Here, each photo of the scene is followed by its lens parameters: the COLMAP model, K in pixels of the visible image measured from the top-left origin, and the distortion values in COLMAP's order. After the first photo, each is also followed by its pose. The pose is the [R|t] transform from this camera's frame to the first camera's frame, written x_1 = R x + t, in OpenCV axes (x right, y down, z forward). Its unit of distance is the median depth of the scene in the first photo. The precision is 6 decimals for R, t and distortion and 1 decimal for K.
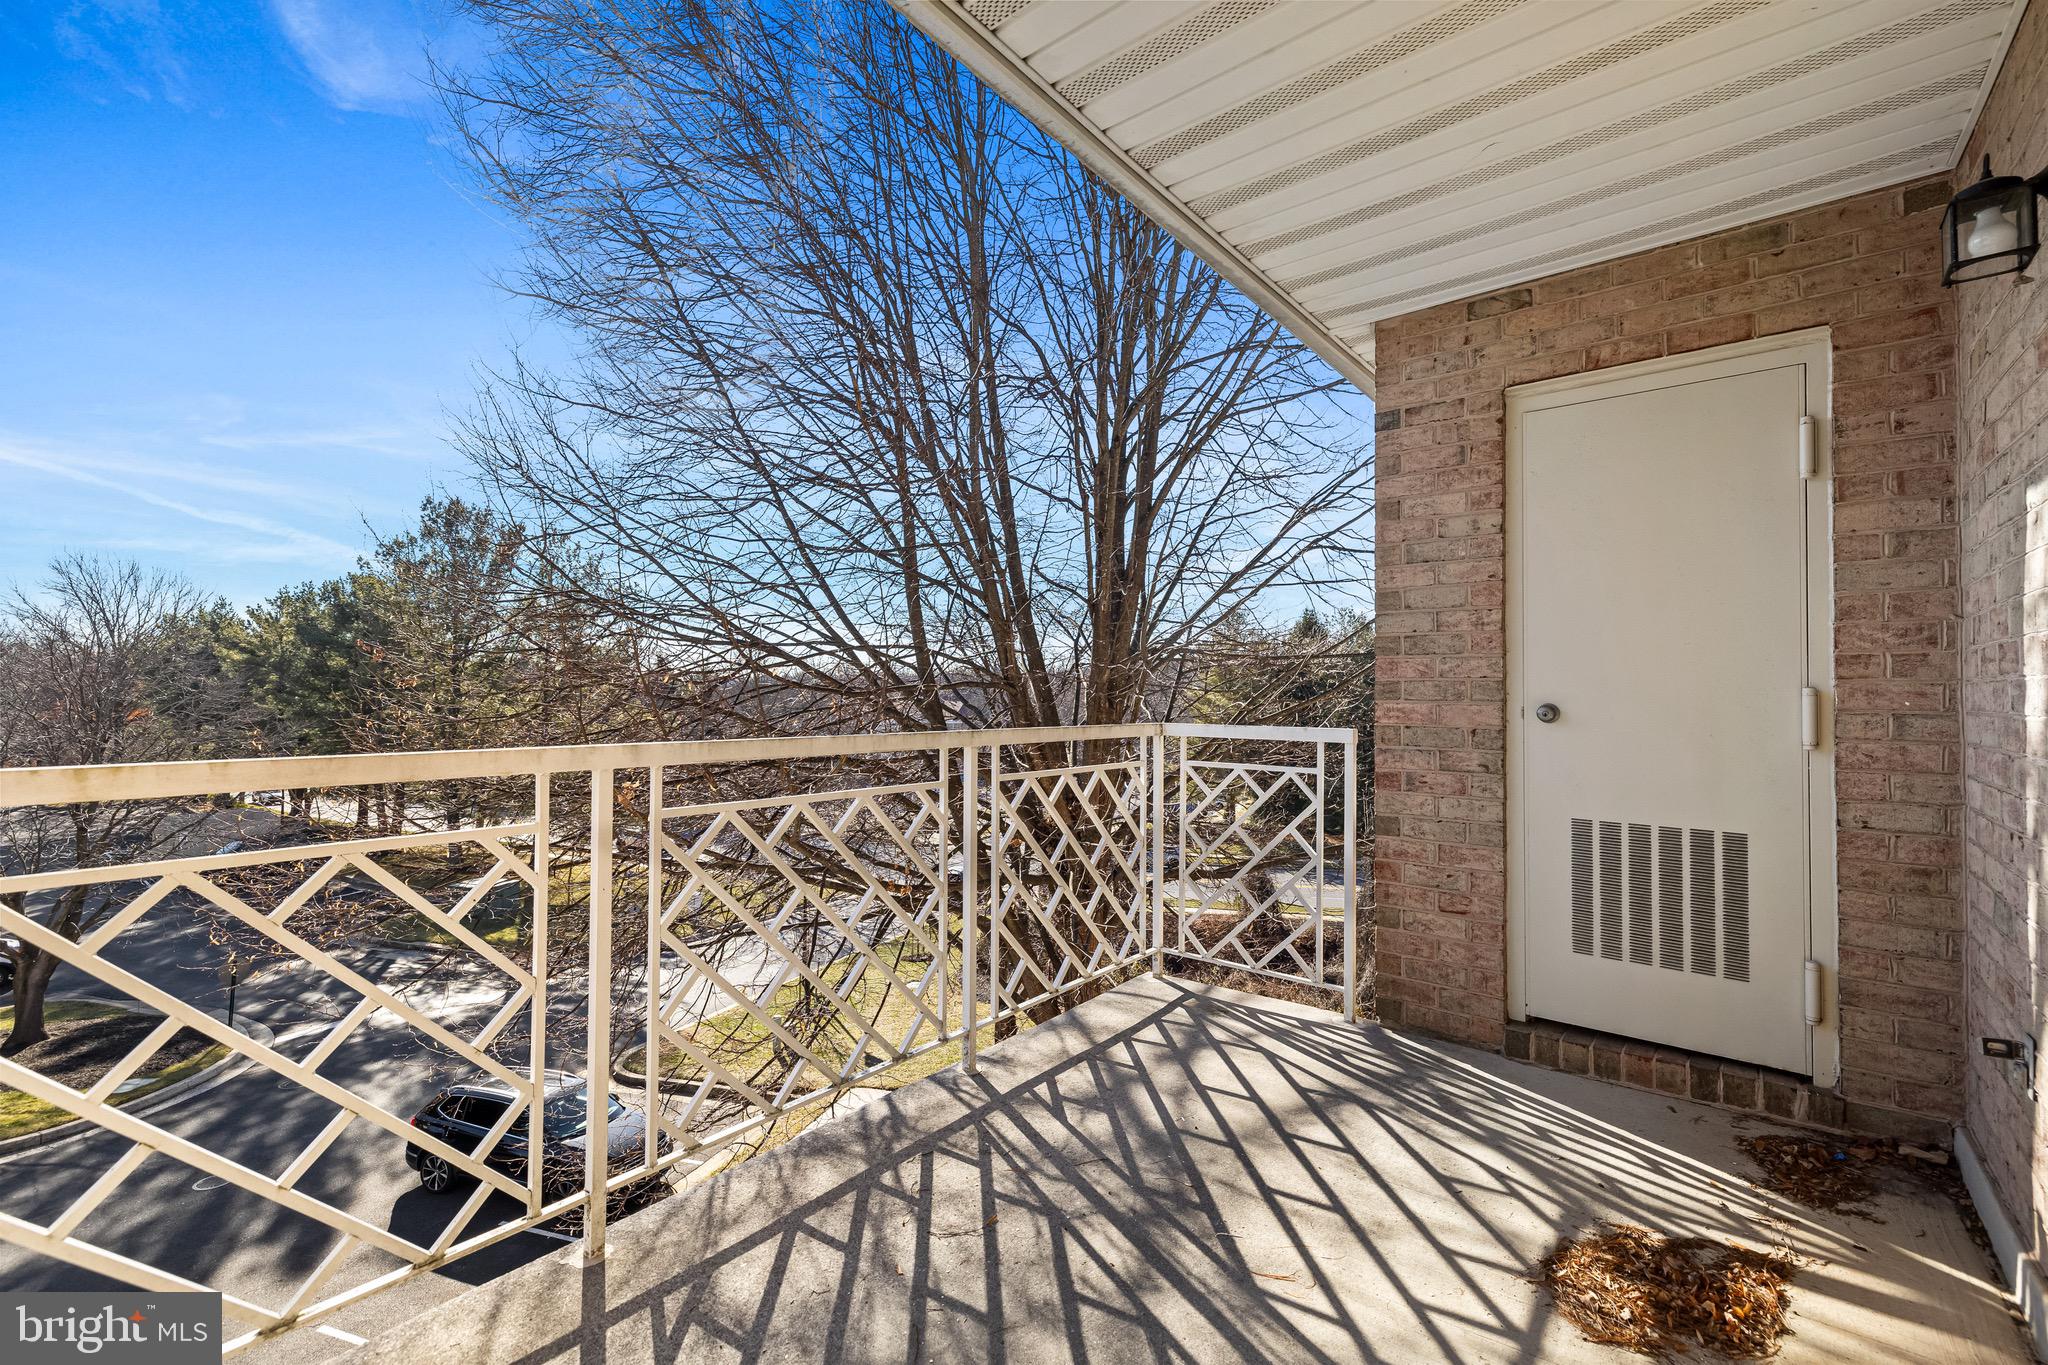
lens RADIAL K [[861.0, 0, 1035.4], [0, 861.0, 690.4], [0, 0, 1]] dist [0.000730, 0.000077]
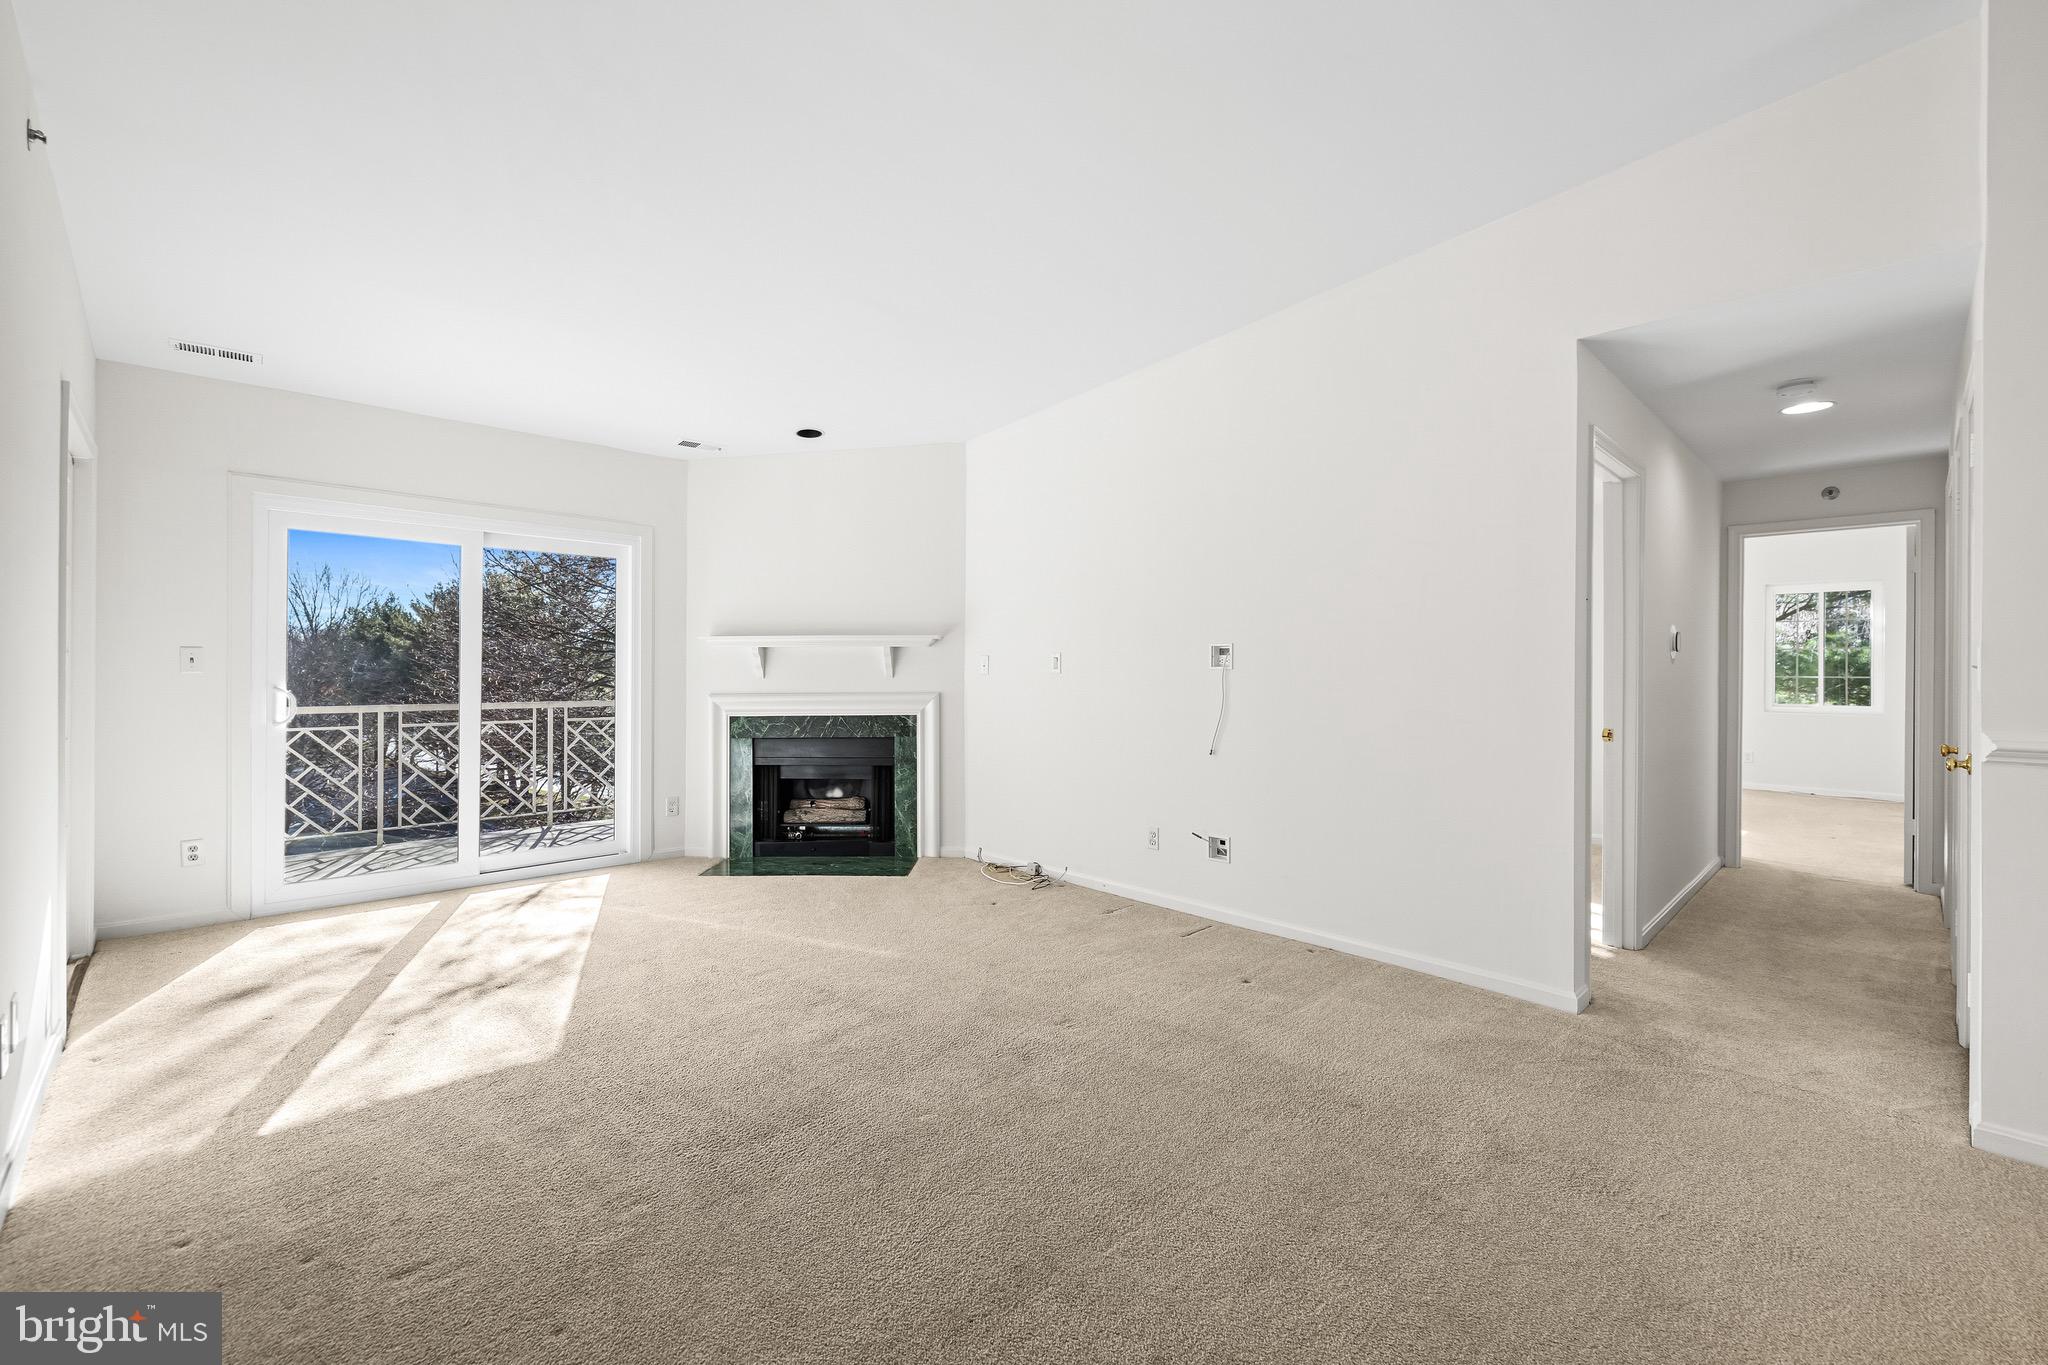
lens RADIAL K [[861.0, 0, 1025.5], [0, 861.0, 668.7], [0, 0, 1]] dist [0.000730, 0.000077]
pose [[0.991563, -0.008727, -0.129328, 1.601387], [0.009426, 0.999944, 0.004793, -0.050163], [0.129279, -0.005972, 0.991590, -1.344364]]
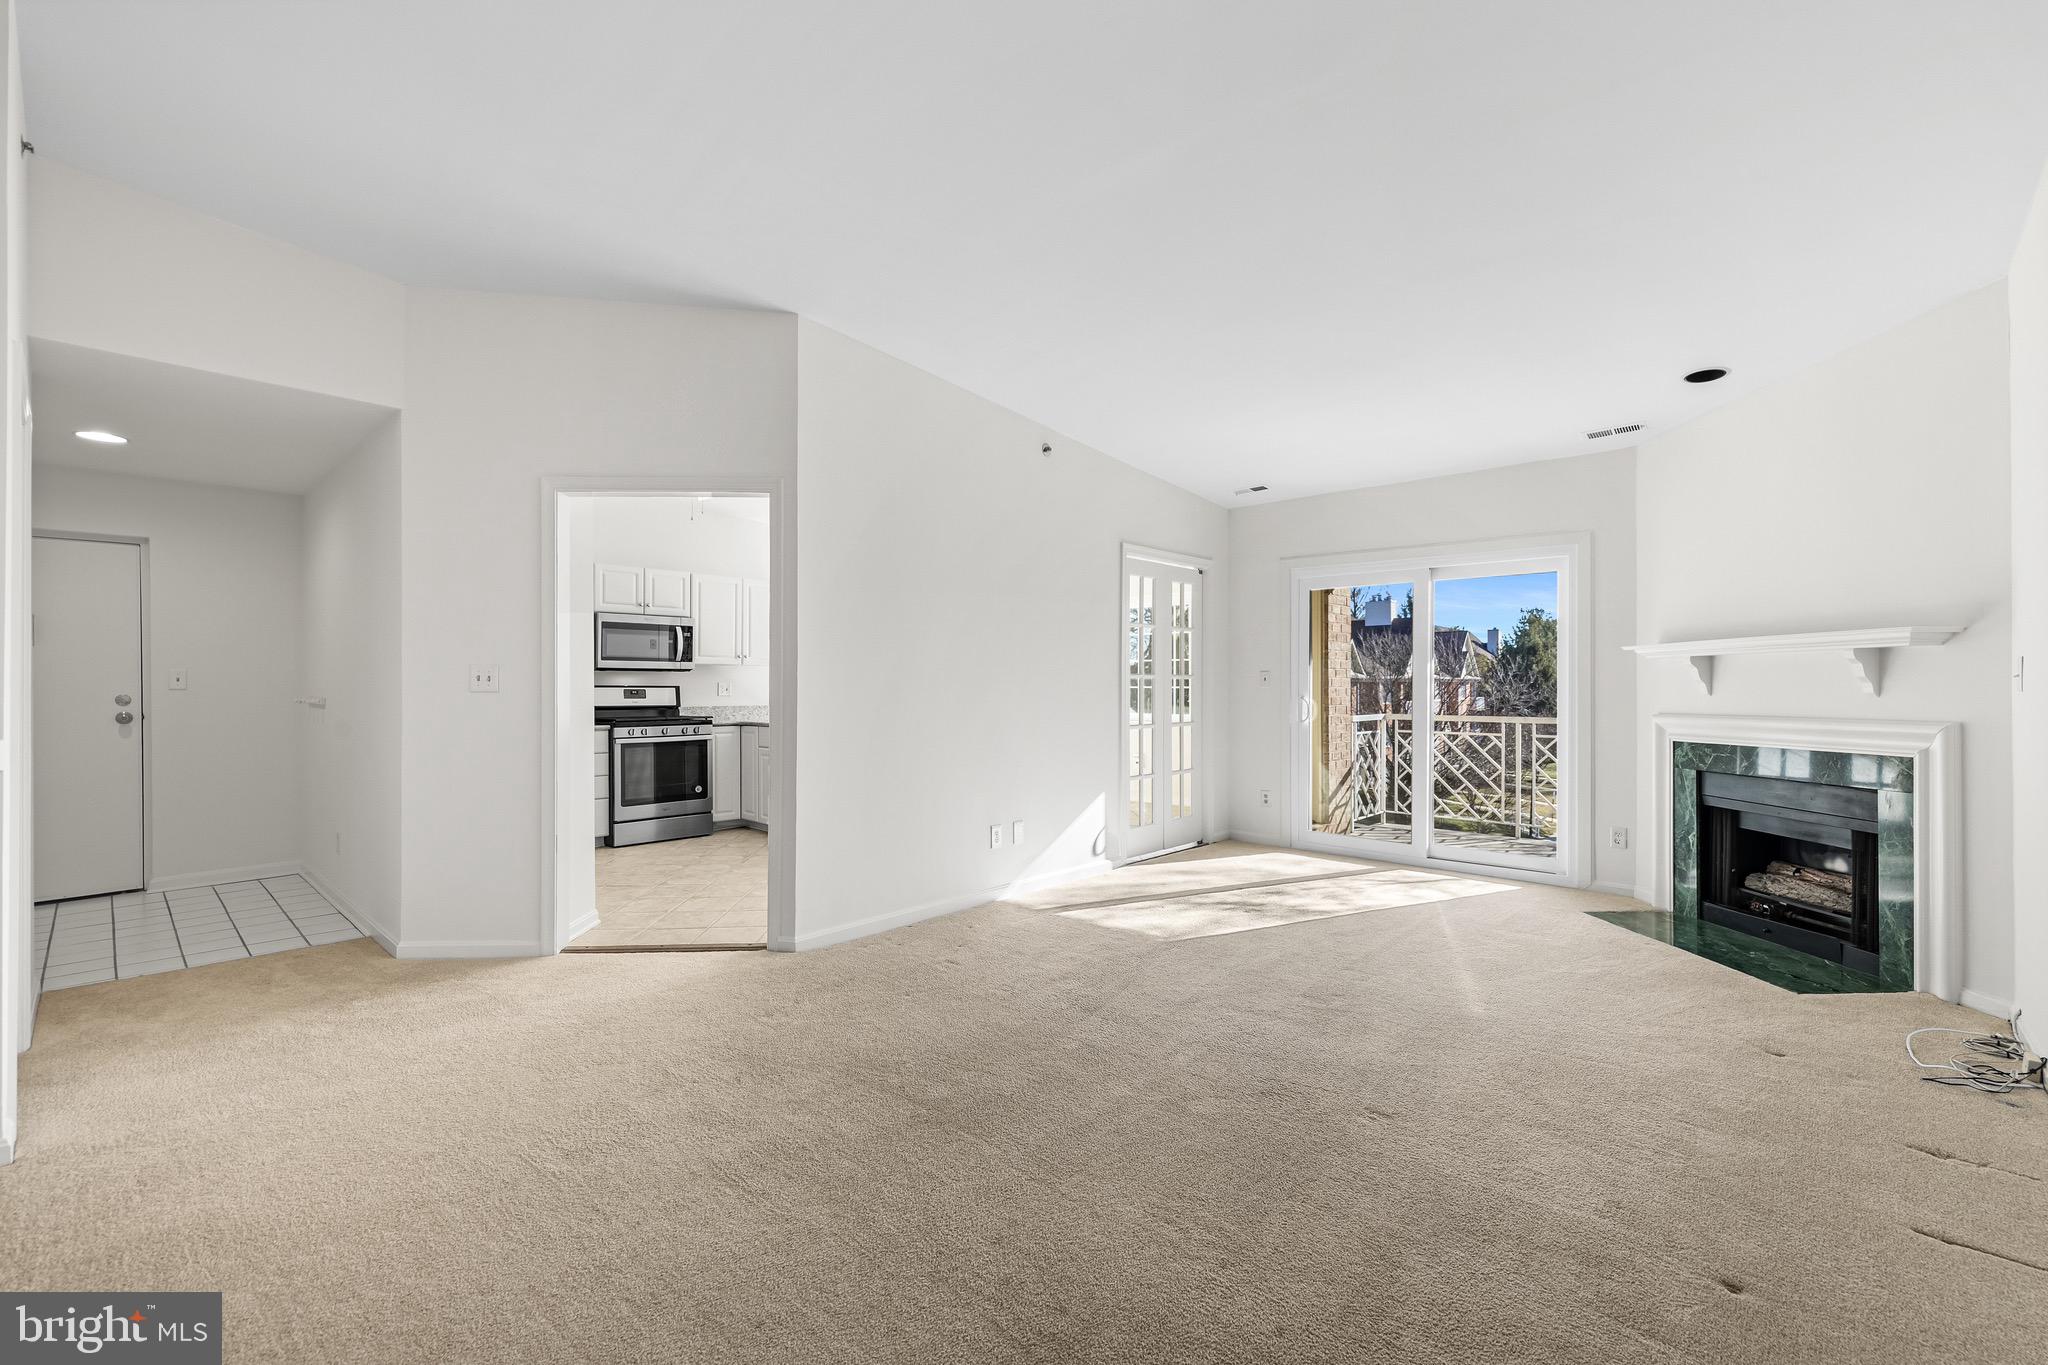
lens RADIAL K [[861.0, 0, 1010.5], [0, 861.0, 684.0], [0, 0, 1]] dist [0.000730, 0.000077]
pose [[-0.093393, -0.013015, -0.995544, 2.352282], [0.006296, 0.999887, -0.013663, -0.033577], [0.995609, -0.007543, -0.093300, -0.636158]]
